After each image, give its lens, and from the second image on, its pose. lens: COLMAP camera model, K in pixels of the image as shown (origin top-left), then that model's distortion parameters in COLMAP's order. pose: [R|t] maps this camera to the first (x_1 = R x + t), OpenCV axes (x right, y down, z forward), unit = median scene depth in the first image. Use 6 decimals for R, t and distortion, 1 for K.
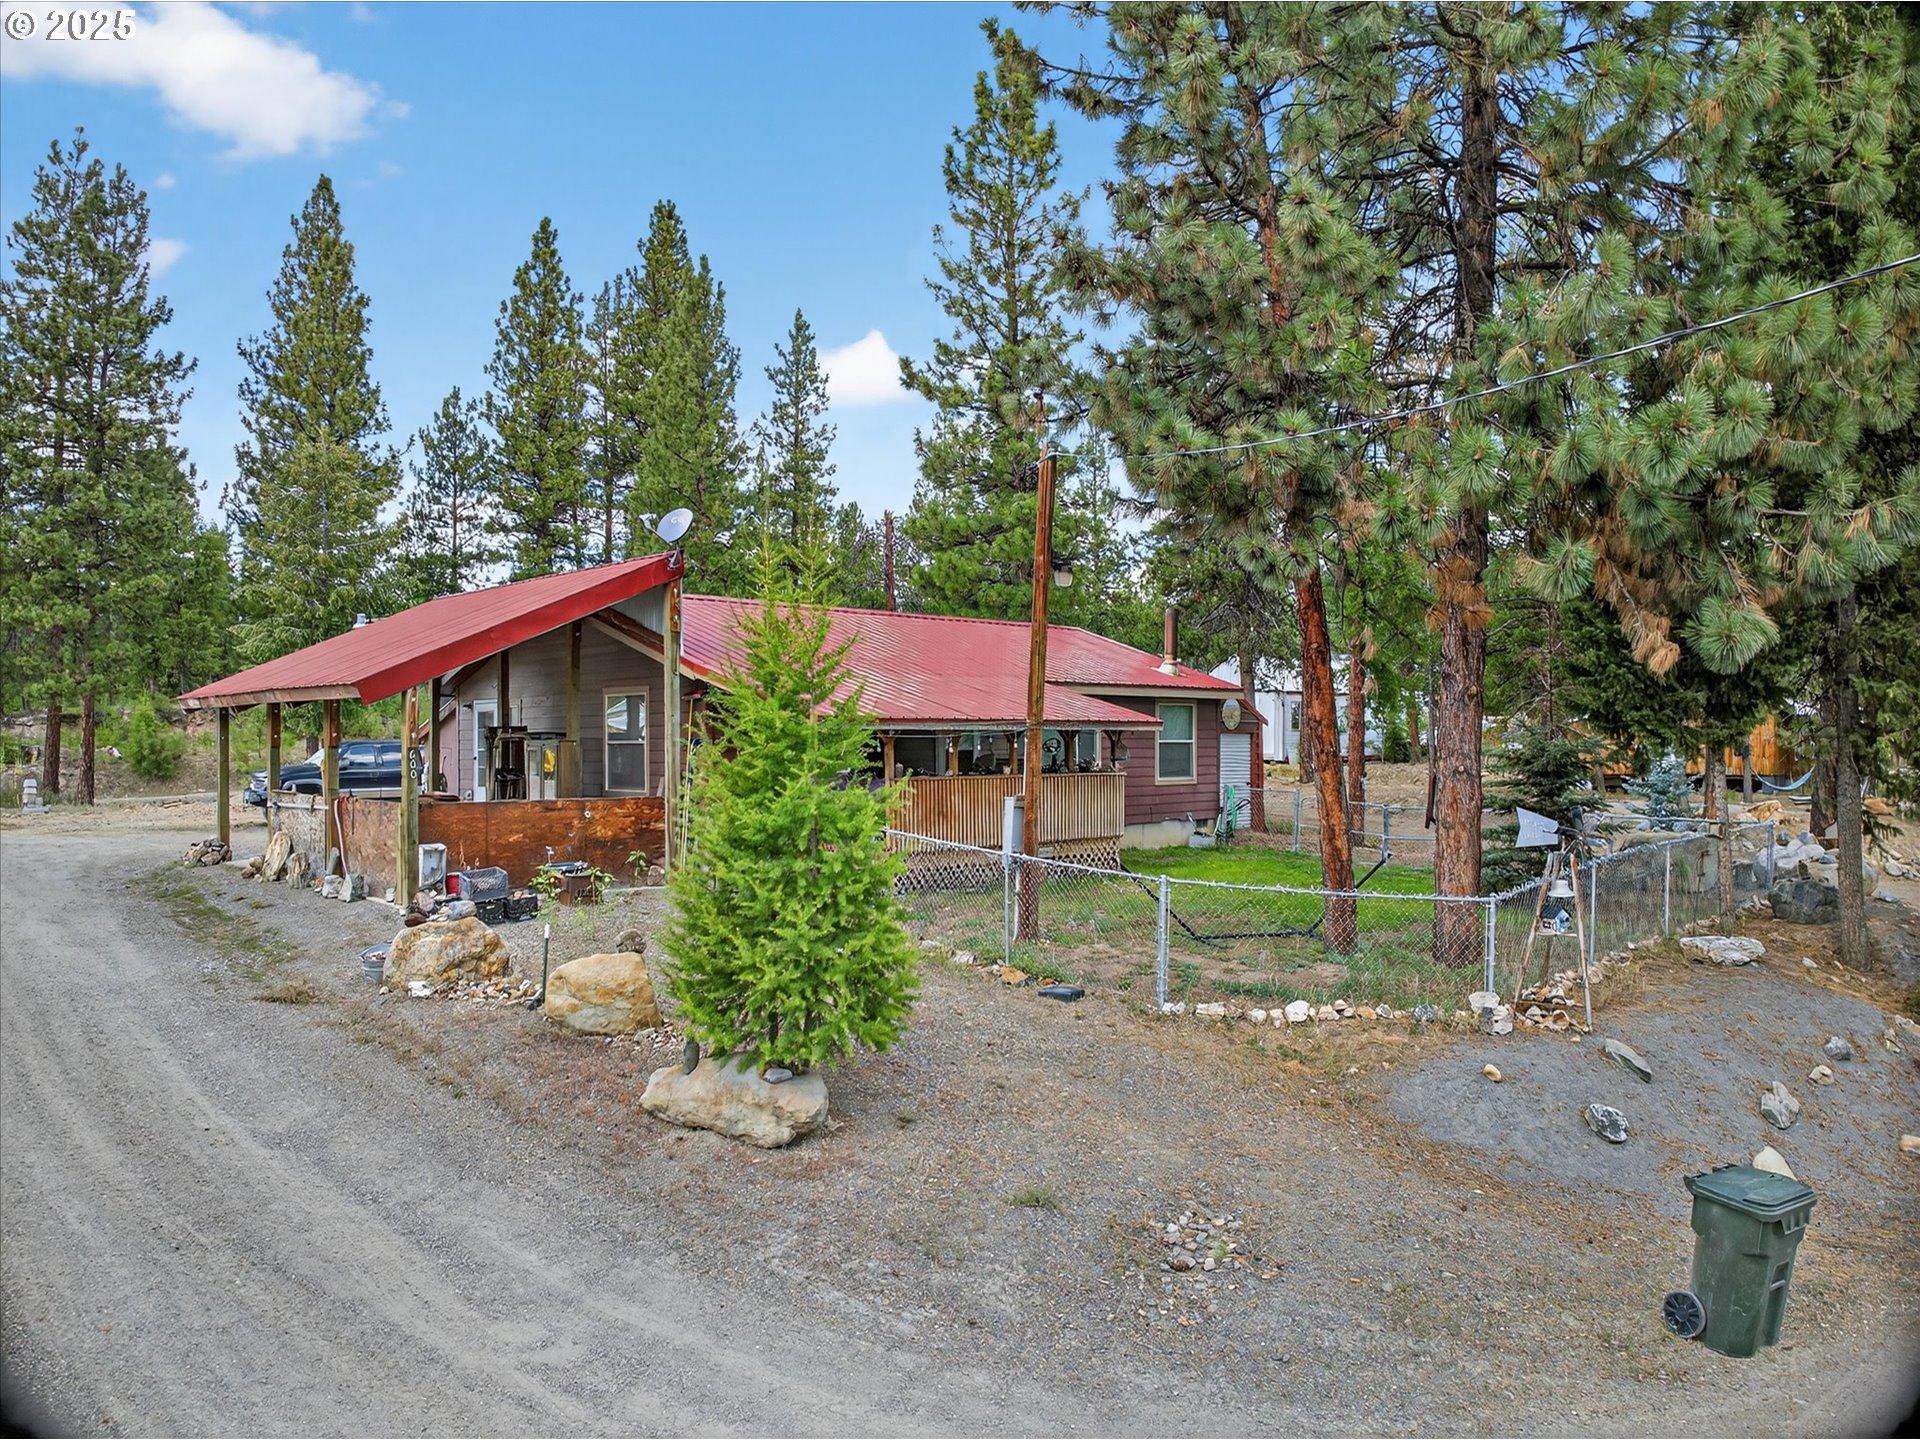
lens RADIAL K [[1342.4, 0, 963.6], [0, 1342.4, 724.8], [0, 0, 1]] dist [-0.092961, -0.009930]
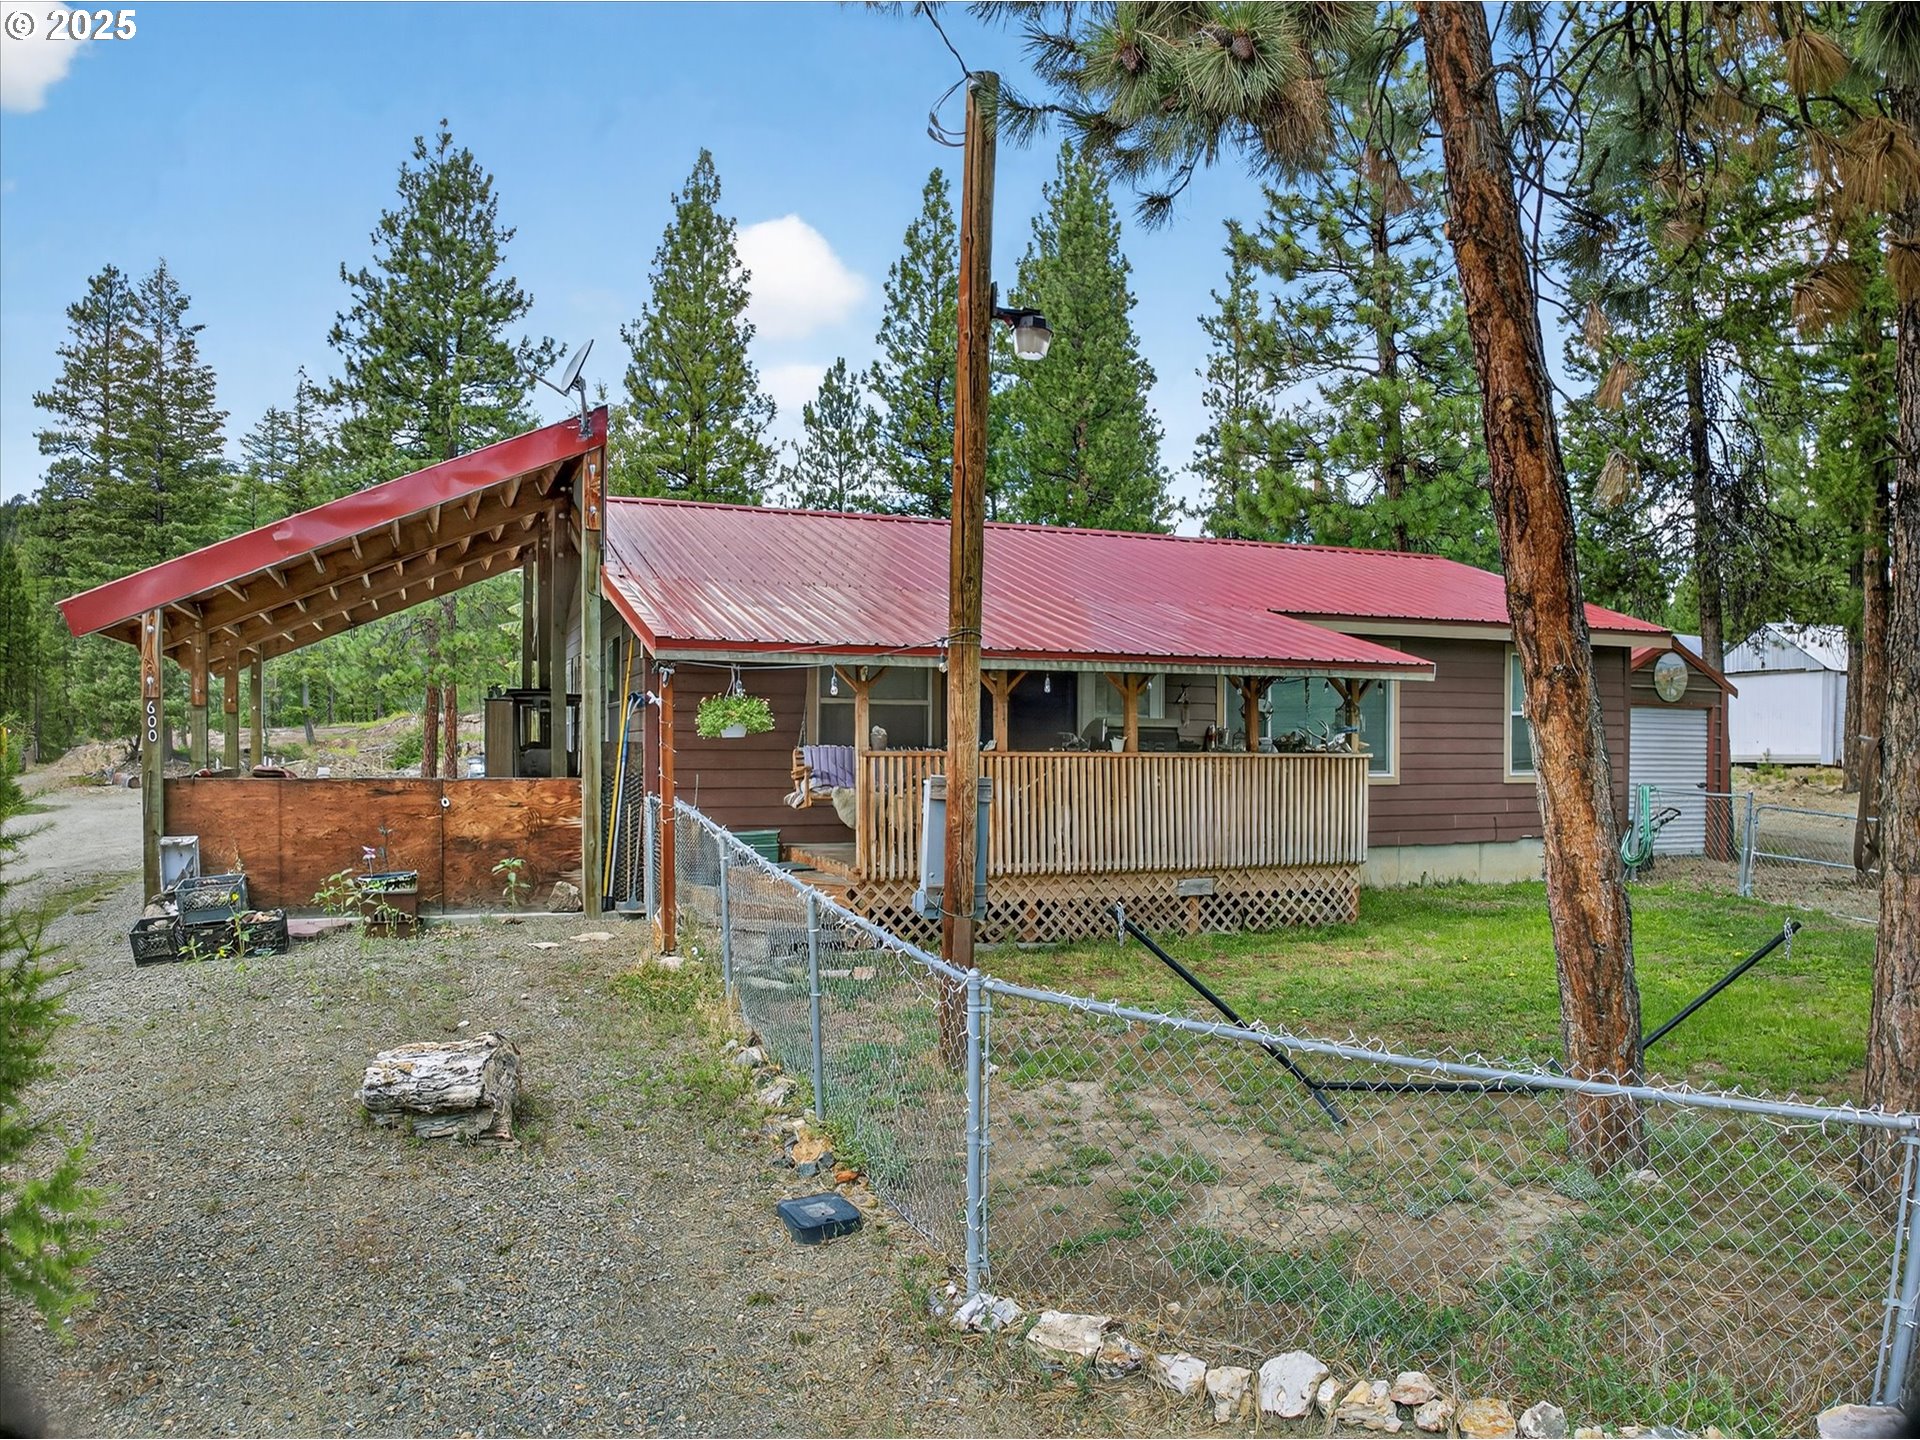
lens RADIAL K [[1373.3, 0, 962.0], [0, 1373.3, 766.1], [0, 0, 1]] dist [-0.091383, -0.010872]
pose [[0.925220, 0.009336, -0.379315, 0.079868], [-0.000252, 0.999712, 0.023991, 0.011832], [0.379430, -0.022101, 0.924956, 0.169863]]
